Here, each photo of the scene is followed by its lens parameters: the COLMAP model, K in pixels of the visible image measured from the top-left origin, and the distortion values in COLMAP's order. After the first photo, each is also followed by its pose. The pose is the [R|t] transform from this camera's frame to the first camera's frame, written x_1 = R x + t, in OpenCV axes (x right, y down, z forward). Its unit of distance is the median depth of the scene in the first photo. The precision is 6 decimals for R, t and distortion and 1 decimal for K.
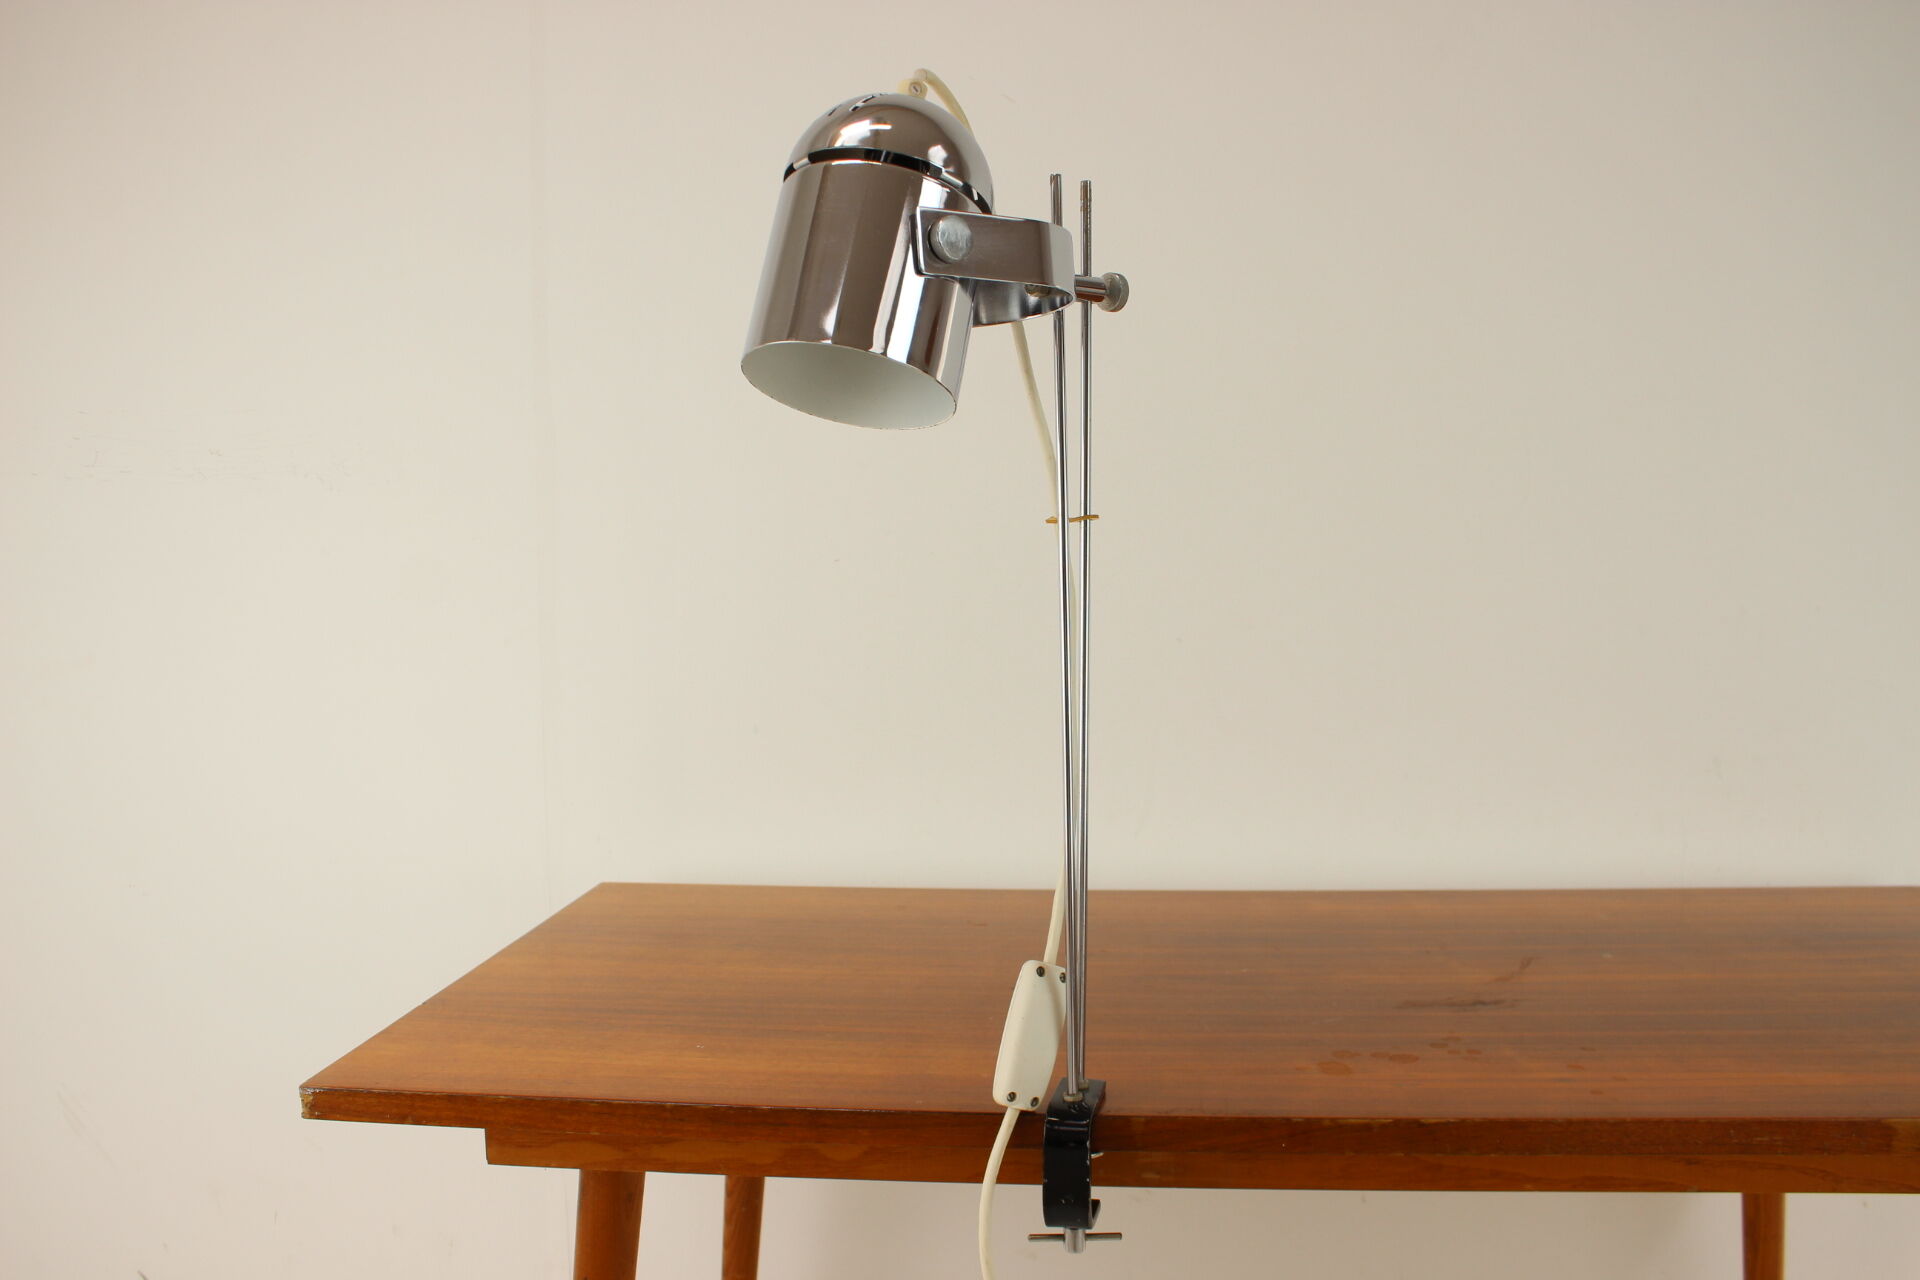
lens RADIAL K [[1665.9, 0, 958.8], [0, 1665.9, 635.3], [0, 0, 1]] dist [-0.119799, 0.011046]
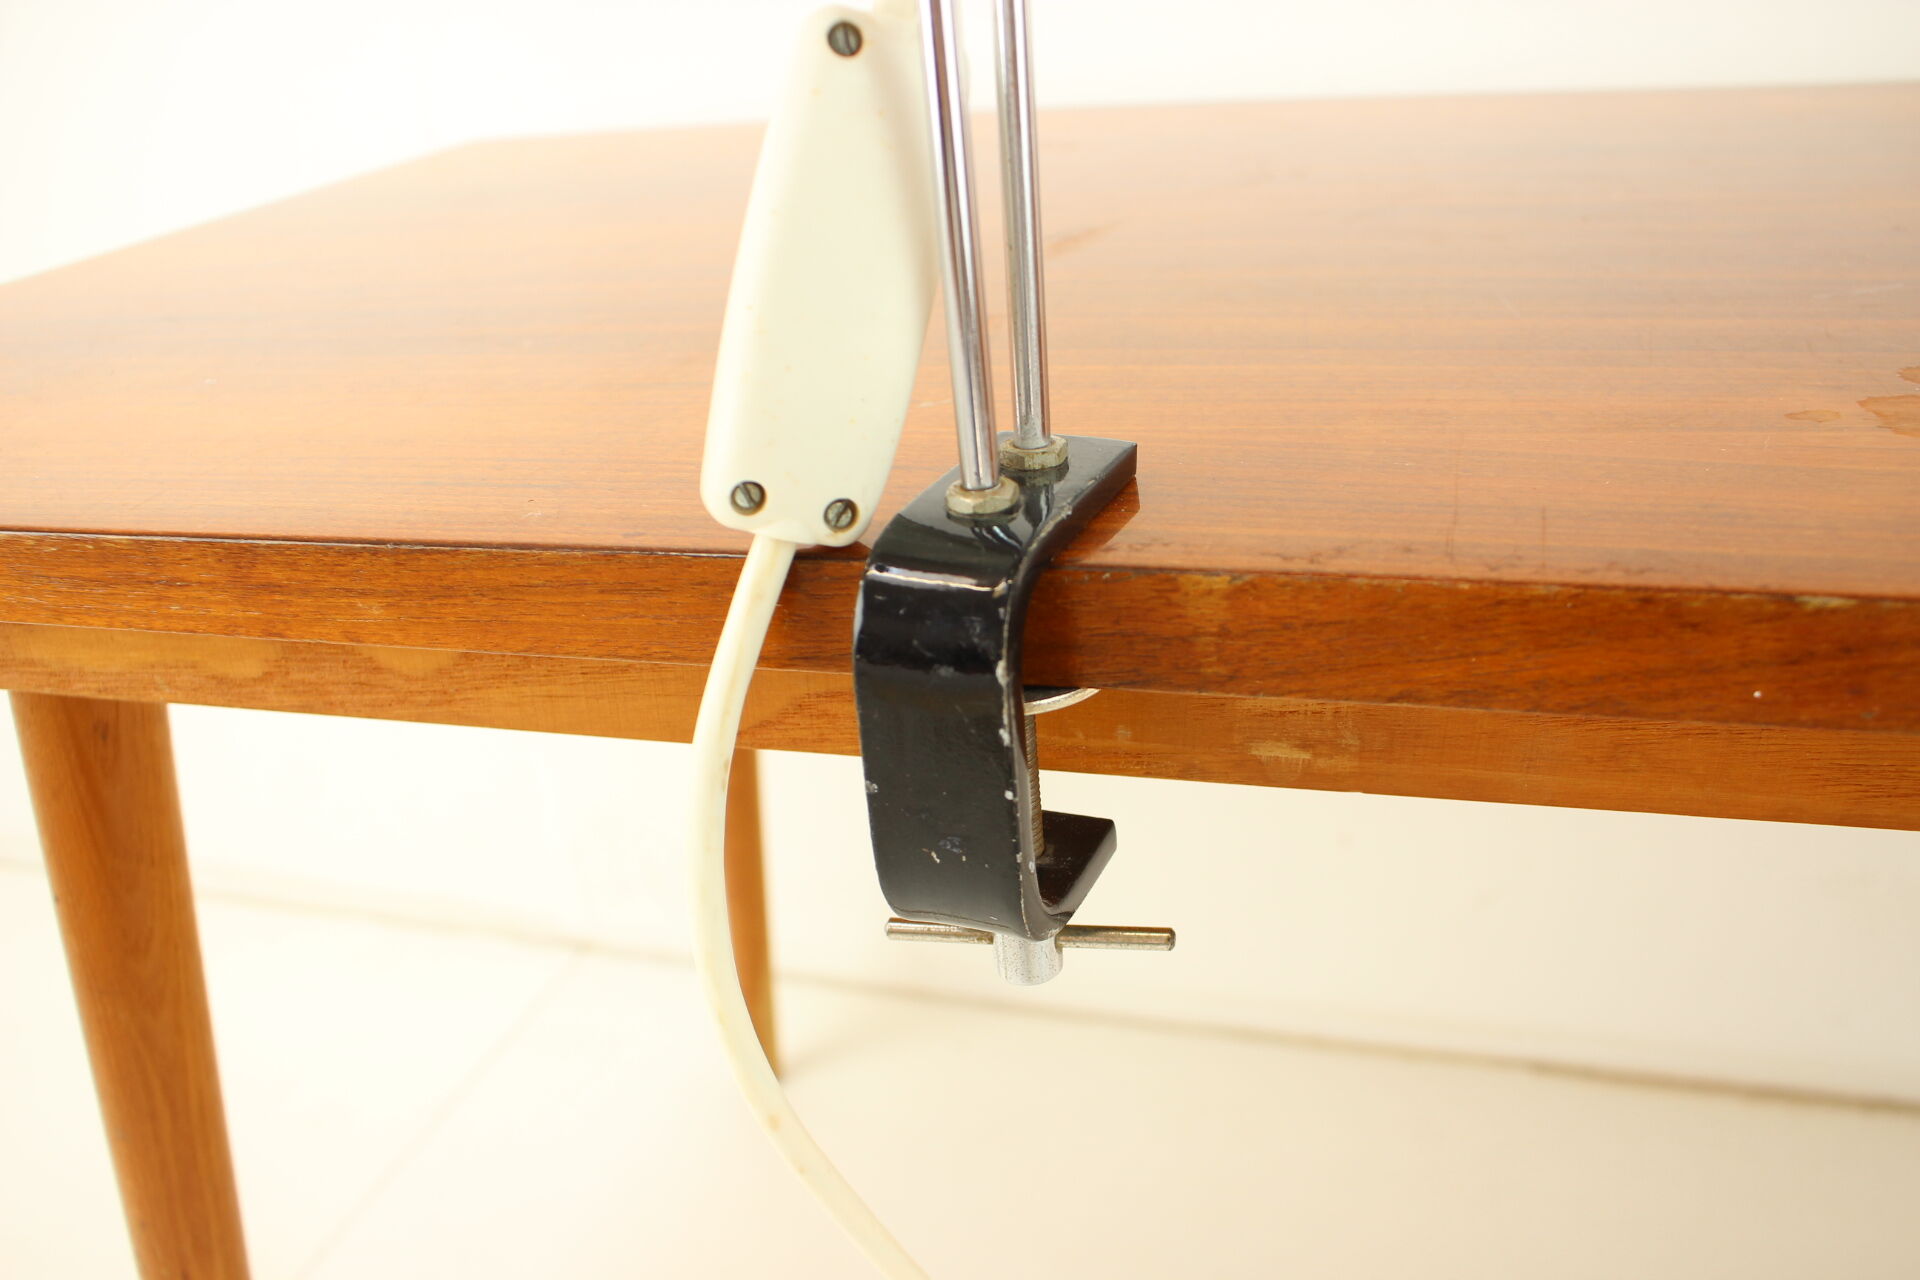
lens RADIAL K [[1665.9, 0, 969.5], [0, 1665.9, 652.0], [0, 0, 1]] dist [-0.119799, 0.011046]
pose [[0.979774, 0.017122, -0.199375, 0.121613], [0.056546, 0.932039, 0.357920, 0.197612], [0.191954, -0.361954, 0.912219, 0.713550]]
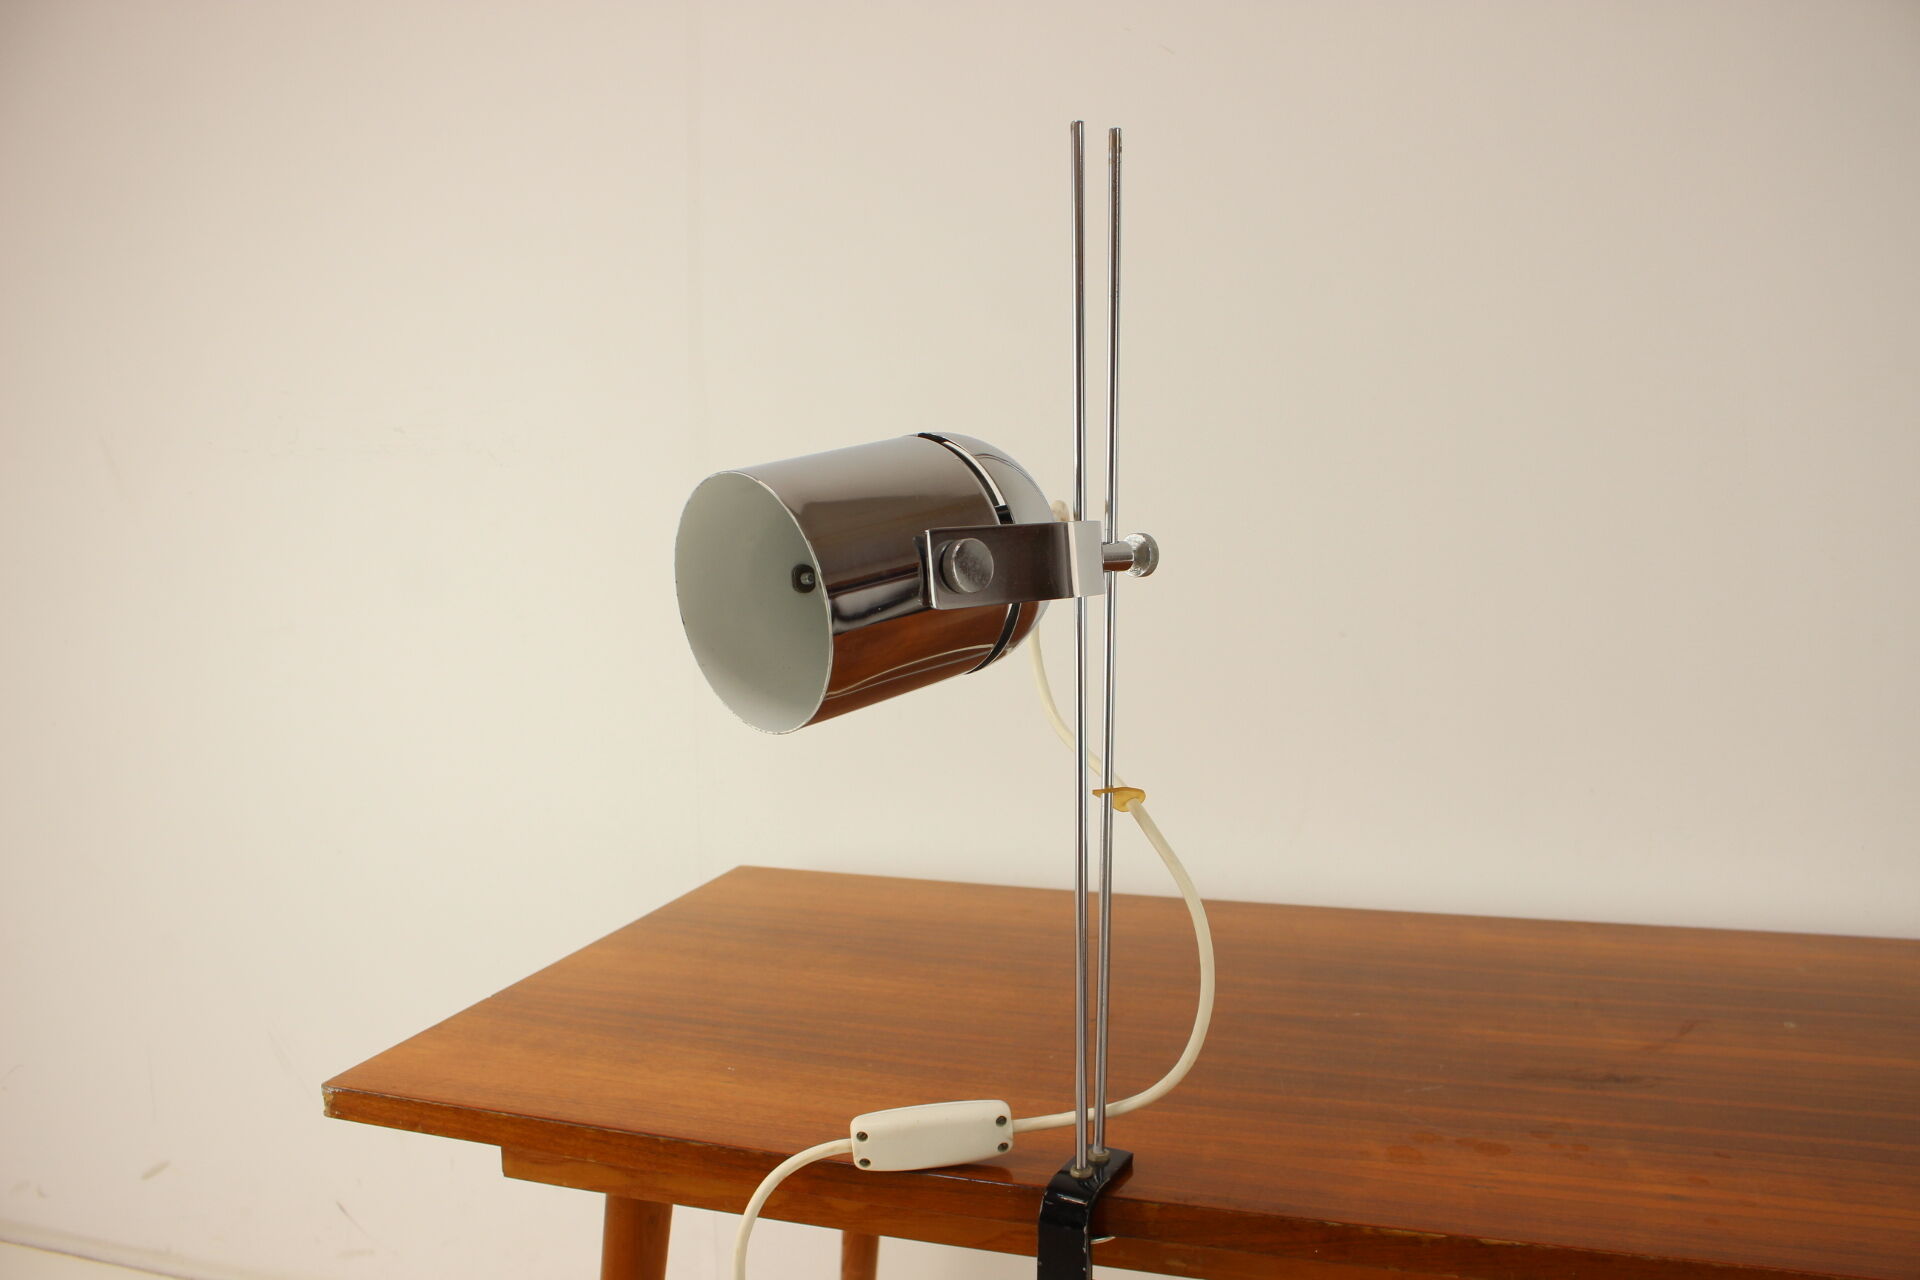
lens RADIAL K [[1595.7, 0, 945.2], [0, 1595.7, 636.1], [0, 0, 1]] dist [-0.138108, 0.069173]
pose [[0.977327, 0.020909, -0.210702, 0.165425], [-0.014075, 0.999327, 0.033883, -0.035124], [0.211268, -0.030149, 0.976963, 0.164062]]
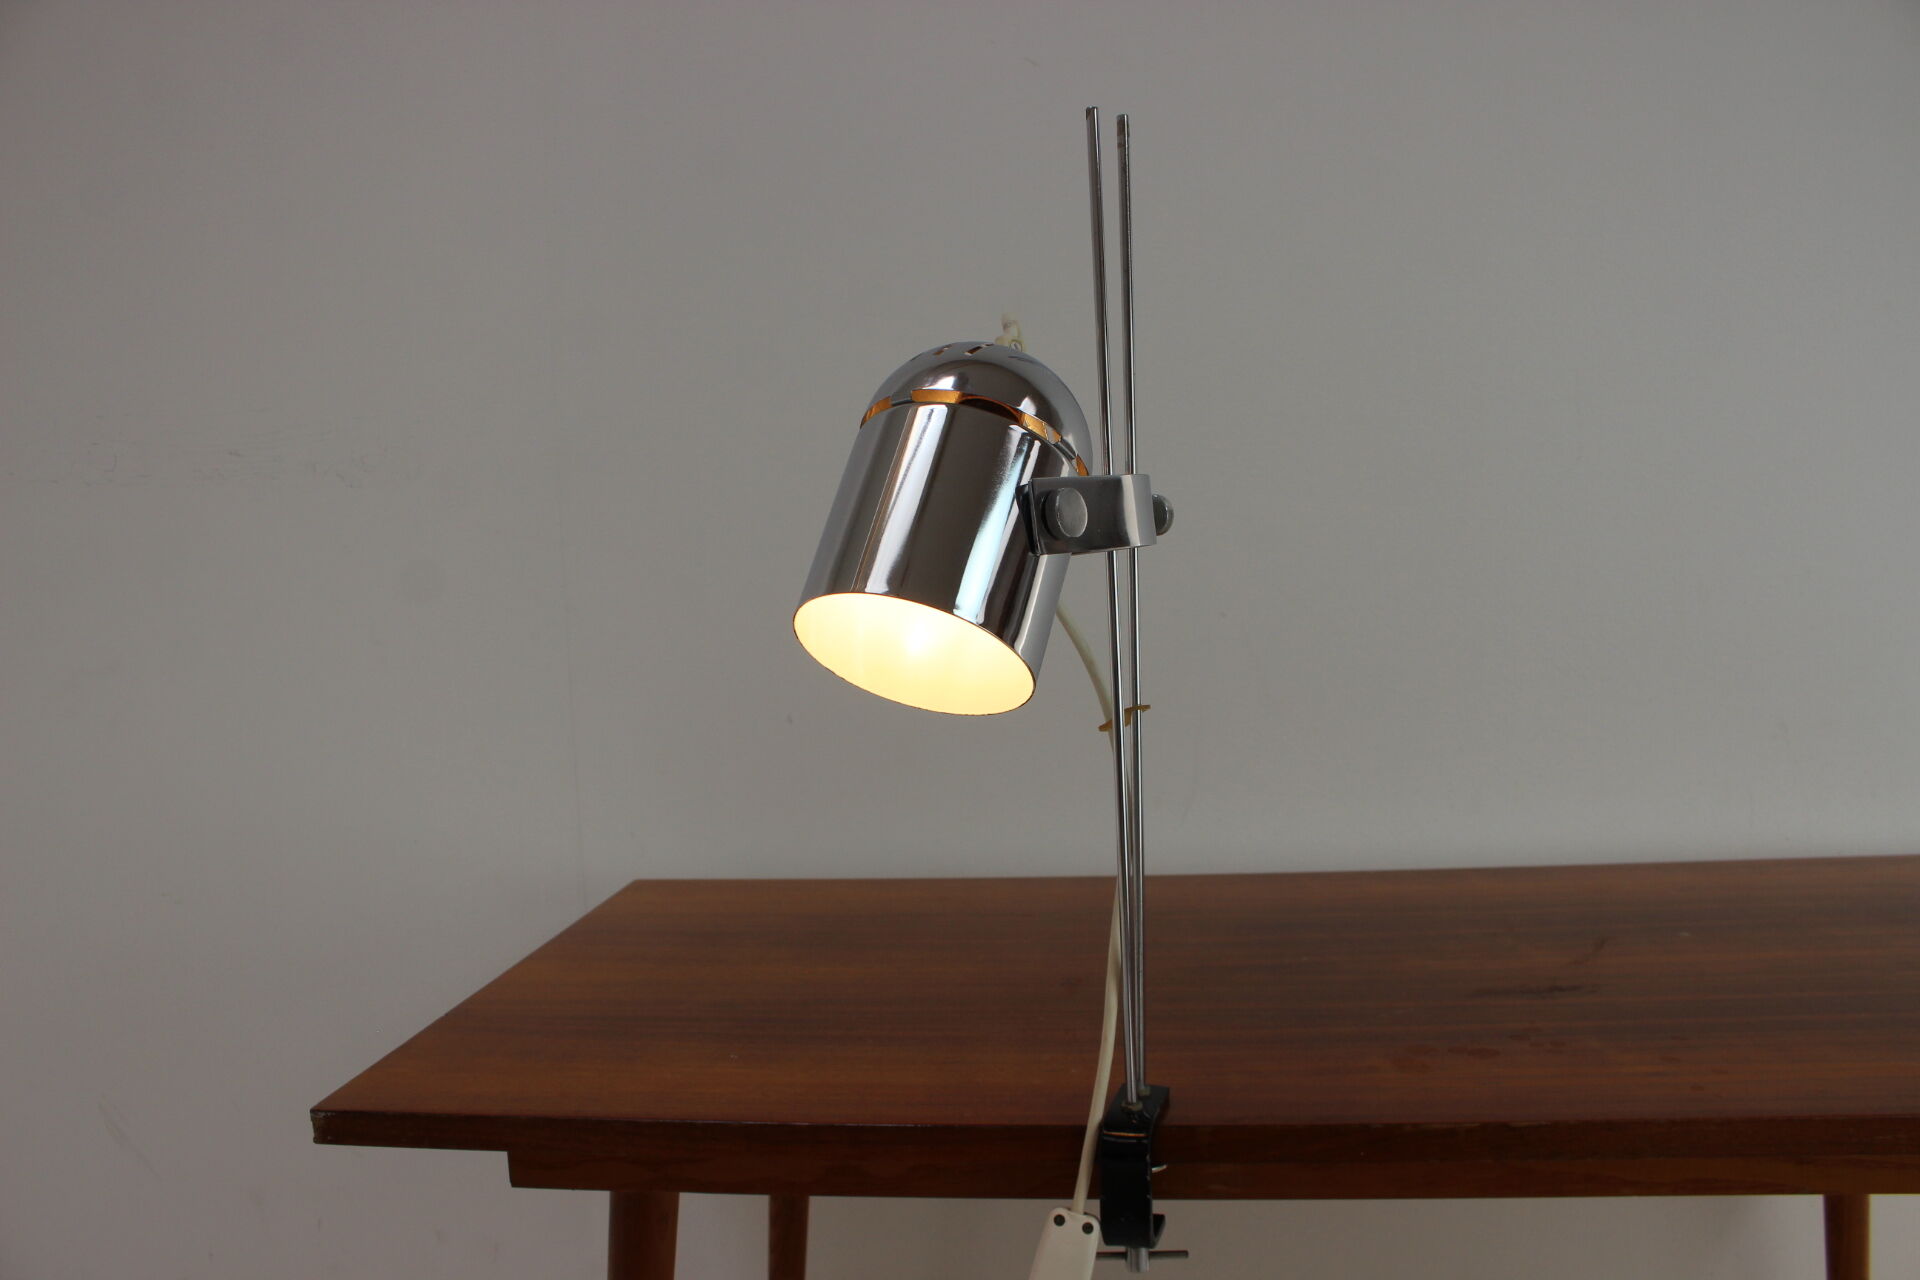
lens RADIAL K [[1595.7, 0, 959.8], [0, 1595.7, 652.8], [0, 0, 1]] dist [-0.138108, 0.069173]
pose [[0.999460, -0.026283, -0.019729, -0.003797], [0.026628, 0.999493, 0.017435, 0.006666], [0.019261, -0.017950, 0.999653, 0.114205]]
